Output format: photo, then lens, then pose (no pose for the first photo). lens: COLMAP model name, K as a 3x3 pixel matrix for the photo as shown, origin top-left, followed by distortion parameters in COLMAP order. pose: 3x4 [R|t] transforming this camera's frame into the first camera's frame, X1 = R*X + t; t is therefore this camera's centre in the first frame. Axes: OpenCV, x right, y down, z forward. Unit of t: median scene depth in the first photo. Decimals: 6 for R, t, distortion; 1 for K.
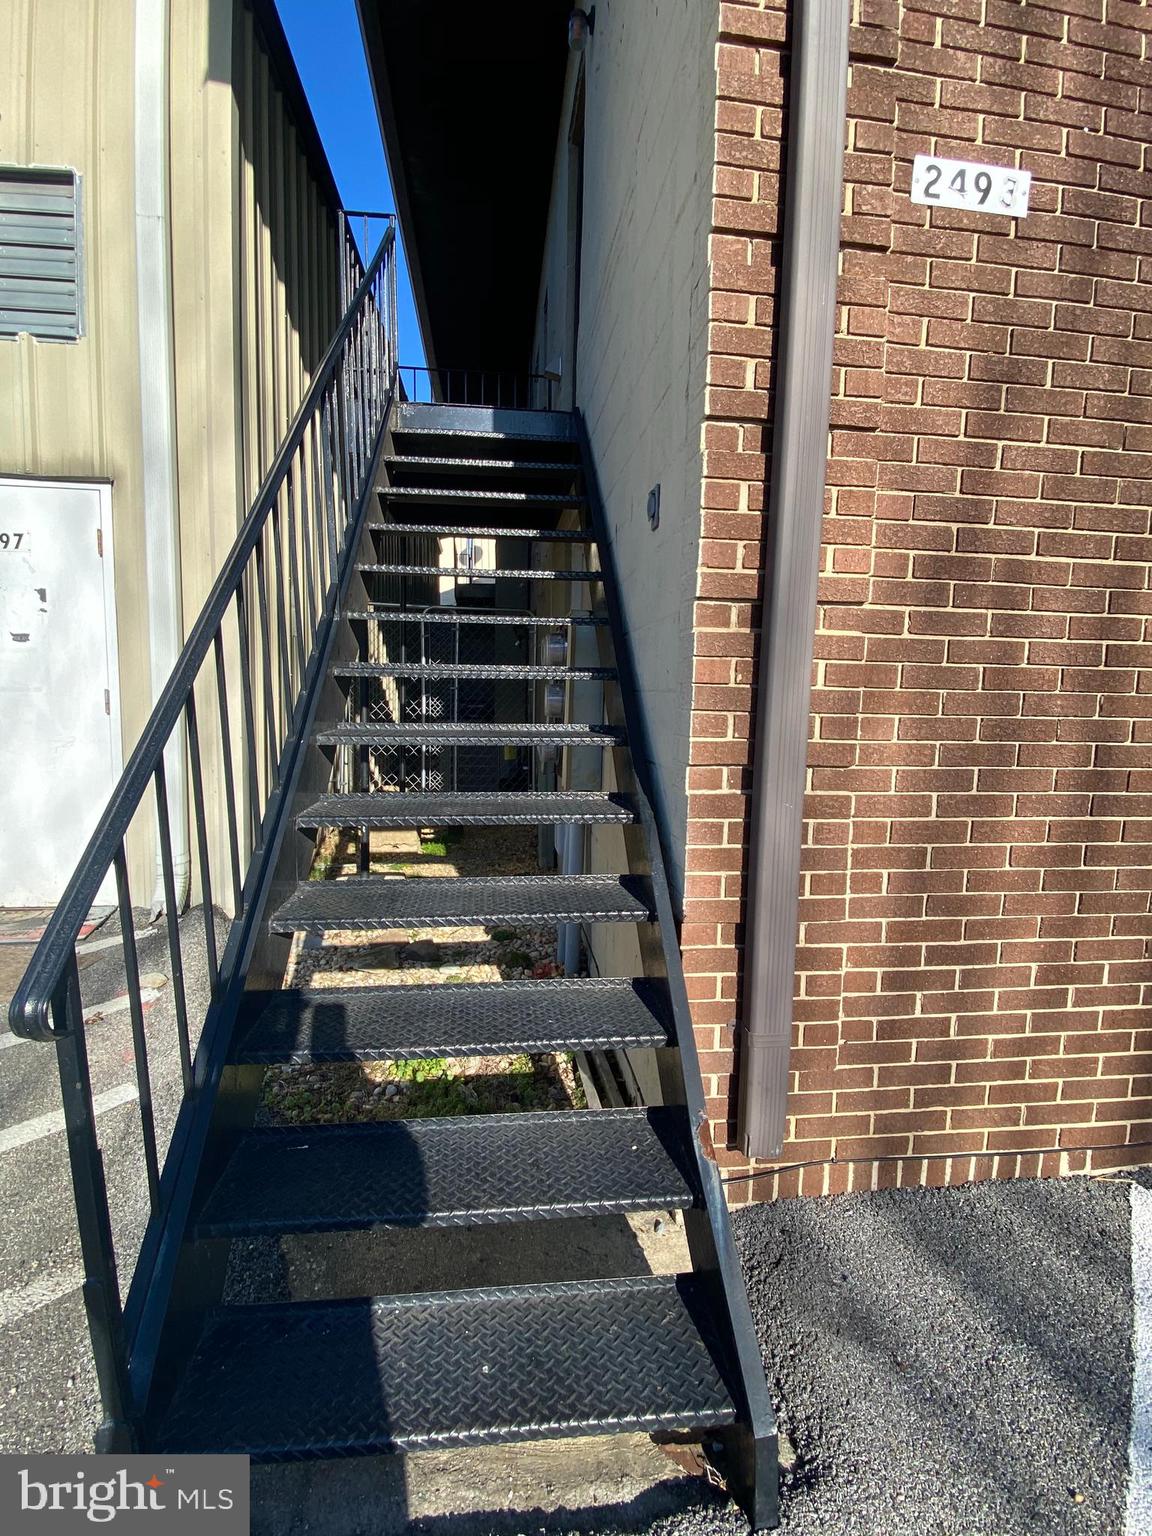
lens RADIAL K [[712.3, 0, 576.0], [0, 712.3, 768.0], [0, 0, 1]] dist [0.001193, -0.015662]
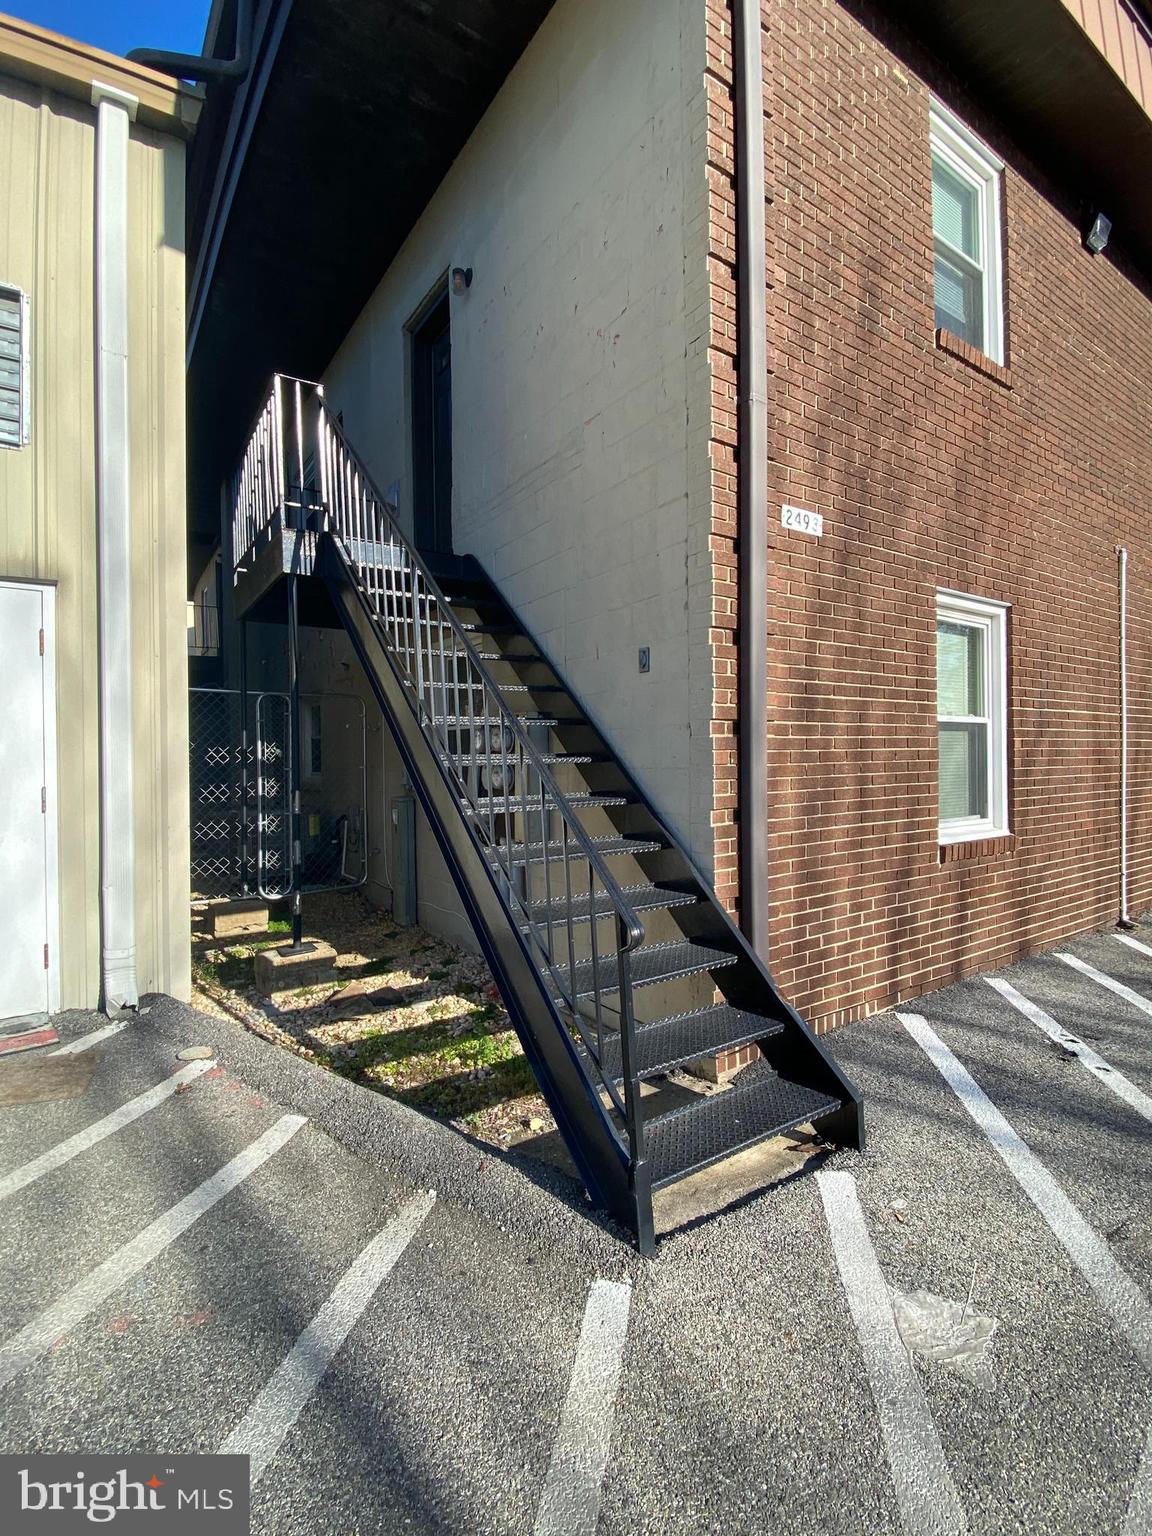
lens RADIAL K [[712.3, 0, 576.0], [0, 712.3, 768.0], [0, 0, 1]] dist [0.001193, -0.015662]
pose [[0.884496, -0.038526, 0.464955, -0.905473], [0.083093, 0.993660, -0.075737, -0.001977], [-0.459089, 0.105623, 0.882089, -0.409597]]
